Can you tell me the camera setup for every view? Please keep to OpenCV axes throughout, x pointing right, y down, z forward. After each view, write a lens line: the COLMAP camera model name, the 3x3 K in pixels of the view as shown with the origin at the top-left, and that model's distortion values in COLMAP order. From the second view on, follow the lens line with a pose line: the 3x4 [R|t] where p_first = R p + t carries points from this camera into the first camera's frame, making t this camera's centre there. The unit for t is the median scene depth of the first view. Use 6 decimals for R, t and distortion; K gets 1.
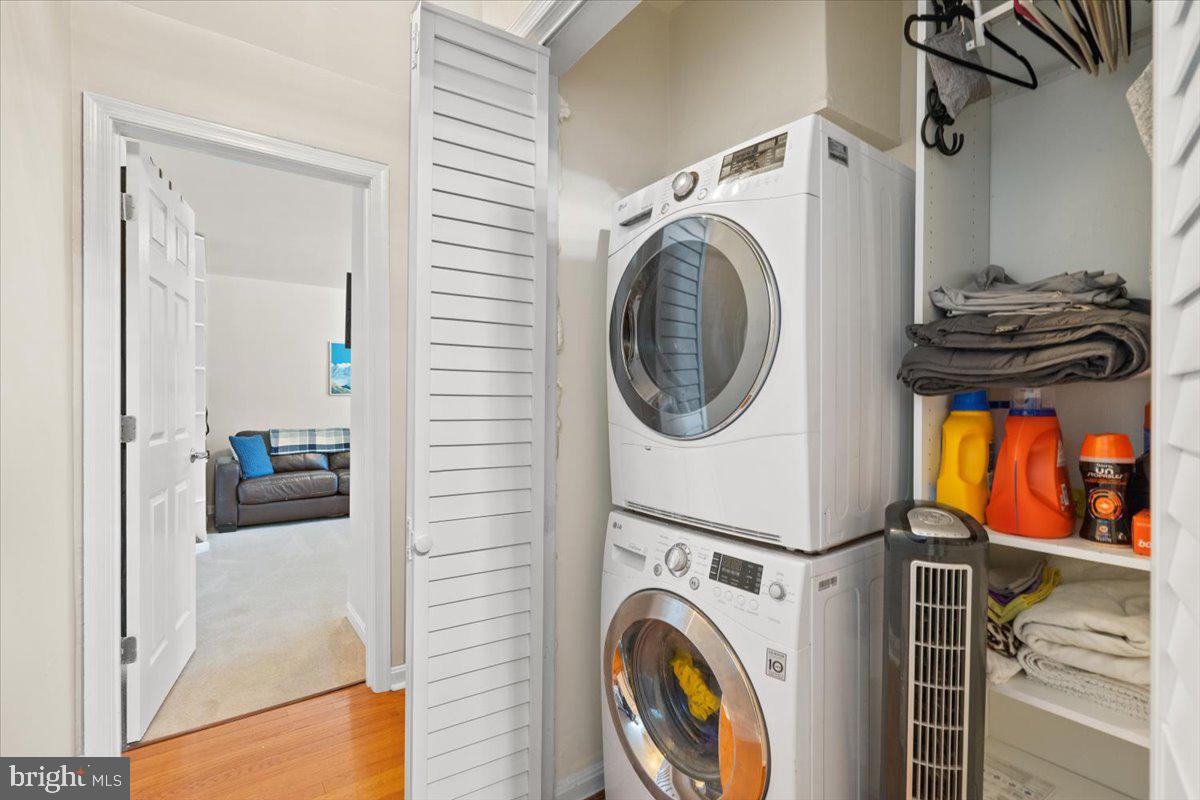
lens RADIAL K [[541.7, 0, 607.9], [0, 541.7, 399.7], [0, 0, 1]] dist [-0.004608, 0.002508]
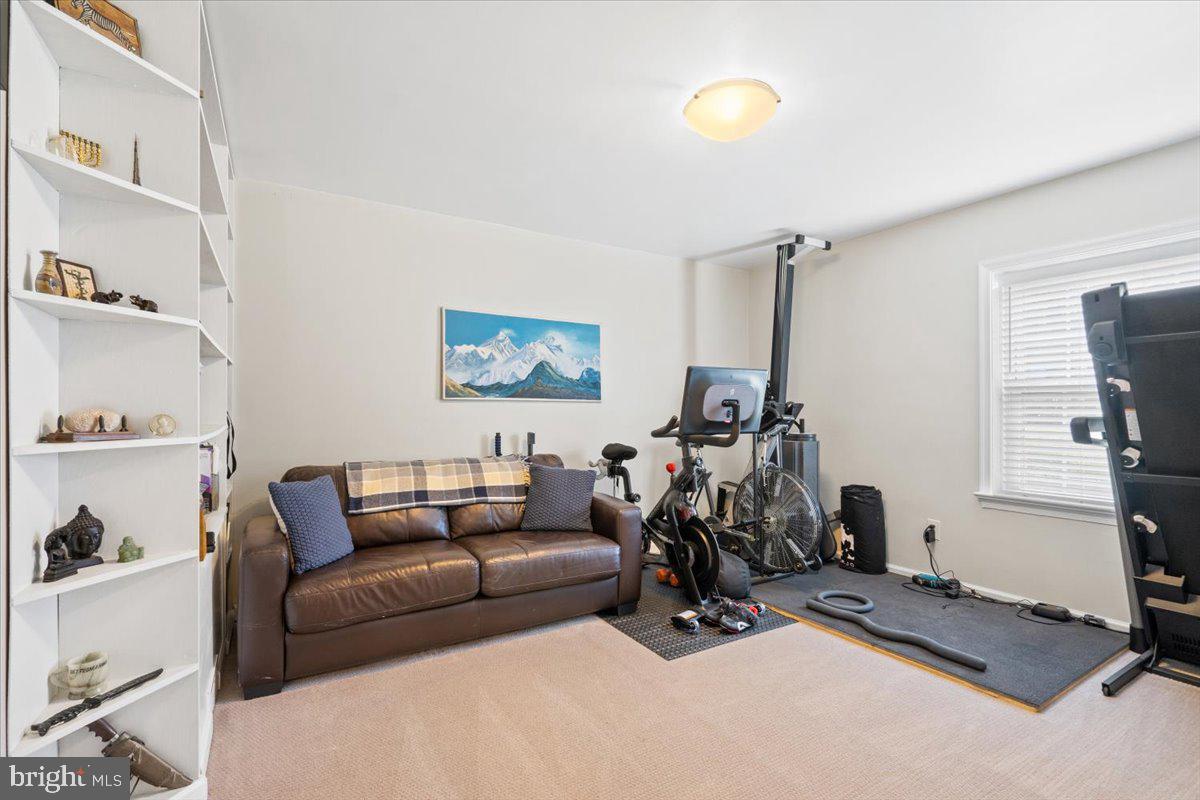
lens RADIAL K [[541.7, 0, 608.3], [0, 541.7, 403.0], [0, 0, 1]] dist [-0.004608, 0.002508]
pose [[0.997007, 0.000171, -0.077317, -0.327238], [-0.001305, 0.999892, -0.014616, 0.003454], [0.077306, 0.014673, 0.996899, 0.489628]]
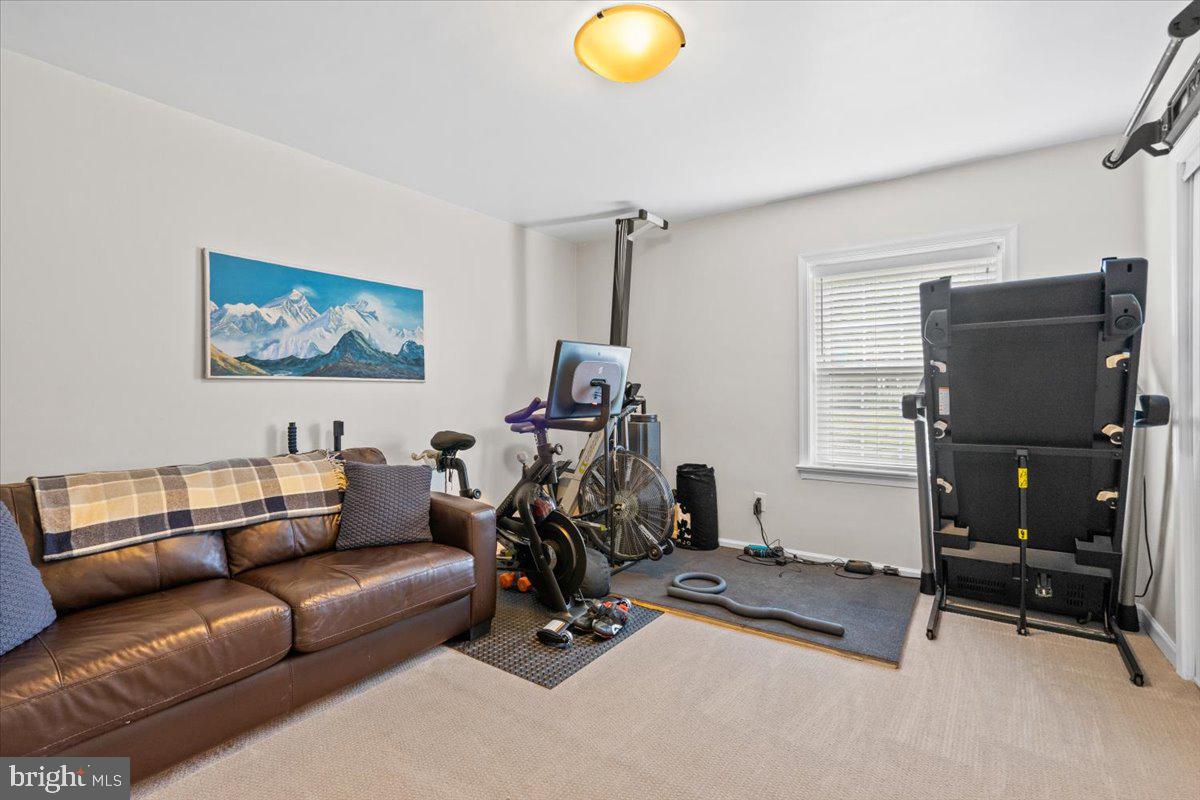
lens RADIAL K [[541.7, 0, 600.0], [0, 541.7, 387.5], [0, 0, 1]] dist [-0.004608, 0.002508]
pose [[0.949894, -0.002840, 0.312558, -0.398777], [0.005517, 0.999955, -0.007680, 0.003339], [-0.312522, 0.009020, 0.949868, 0.575633]]
